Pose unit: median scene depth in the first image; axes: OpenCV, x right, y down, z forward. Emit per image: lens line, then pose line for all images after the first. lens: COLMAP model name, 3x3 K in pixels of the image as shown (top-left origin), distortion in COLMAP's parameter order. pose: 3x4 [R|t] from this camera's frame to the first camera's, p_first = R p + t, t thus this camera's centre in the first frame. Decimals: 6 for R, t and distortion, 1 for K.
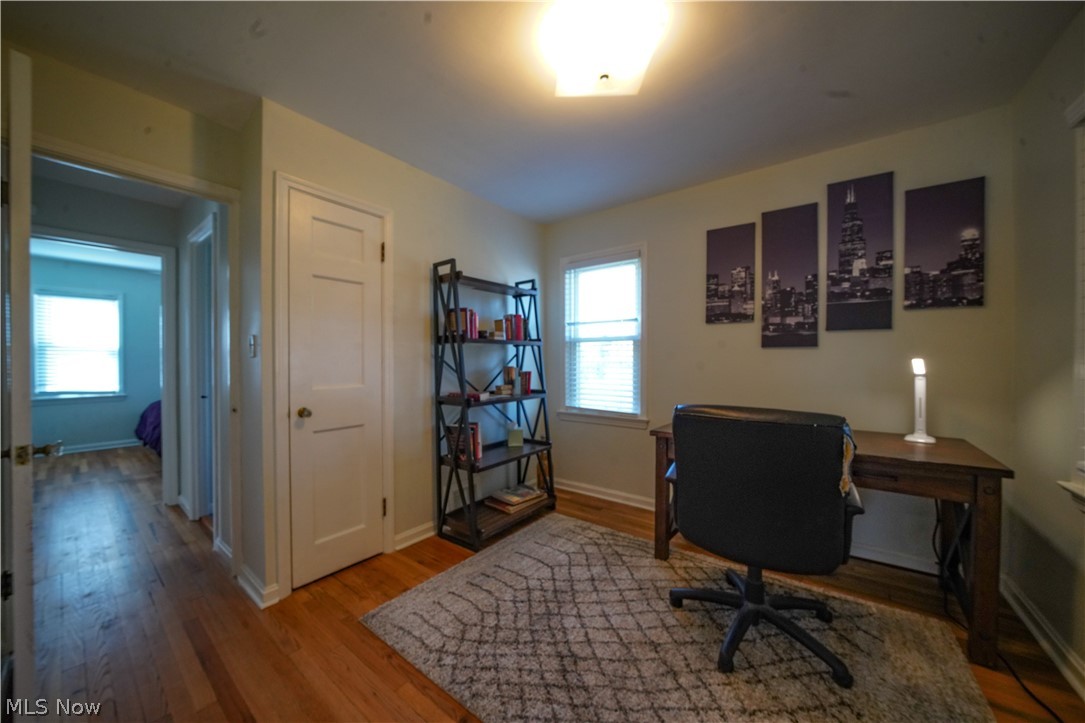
lens RADIAL K [[381.2, 0, 542.5], [0, 381.2, 361.5], [0, 0, 1]] dist [-0.000396, 0.000002]
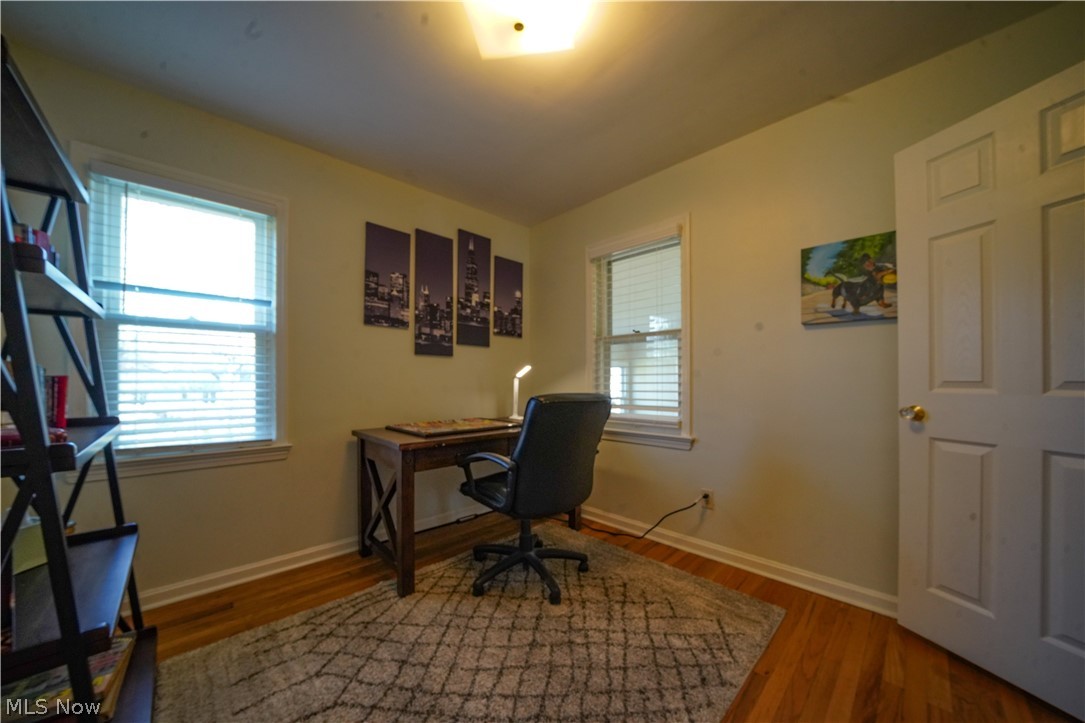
lens RADIAL K [[374.5, 0, 541.2], [0, 374.5, 375.5], [0, 0, 1]] dist [-0.001307, -0.000092]
pose [[0.187043, 0.007183, 0.982325, -0.412227], [-0.003509, 0.999972, -0.006644, 0.029806], [-0.982345, -0.002204, 0.187063, 0.493773]]
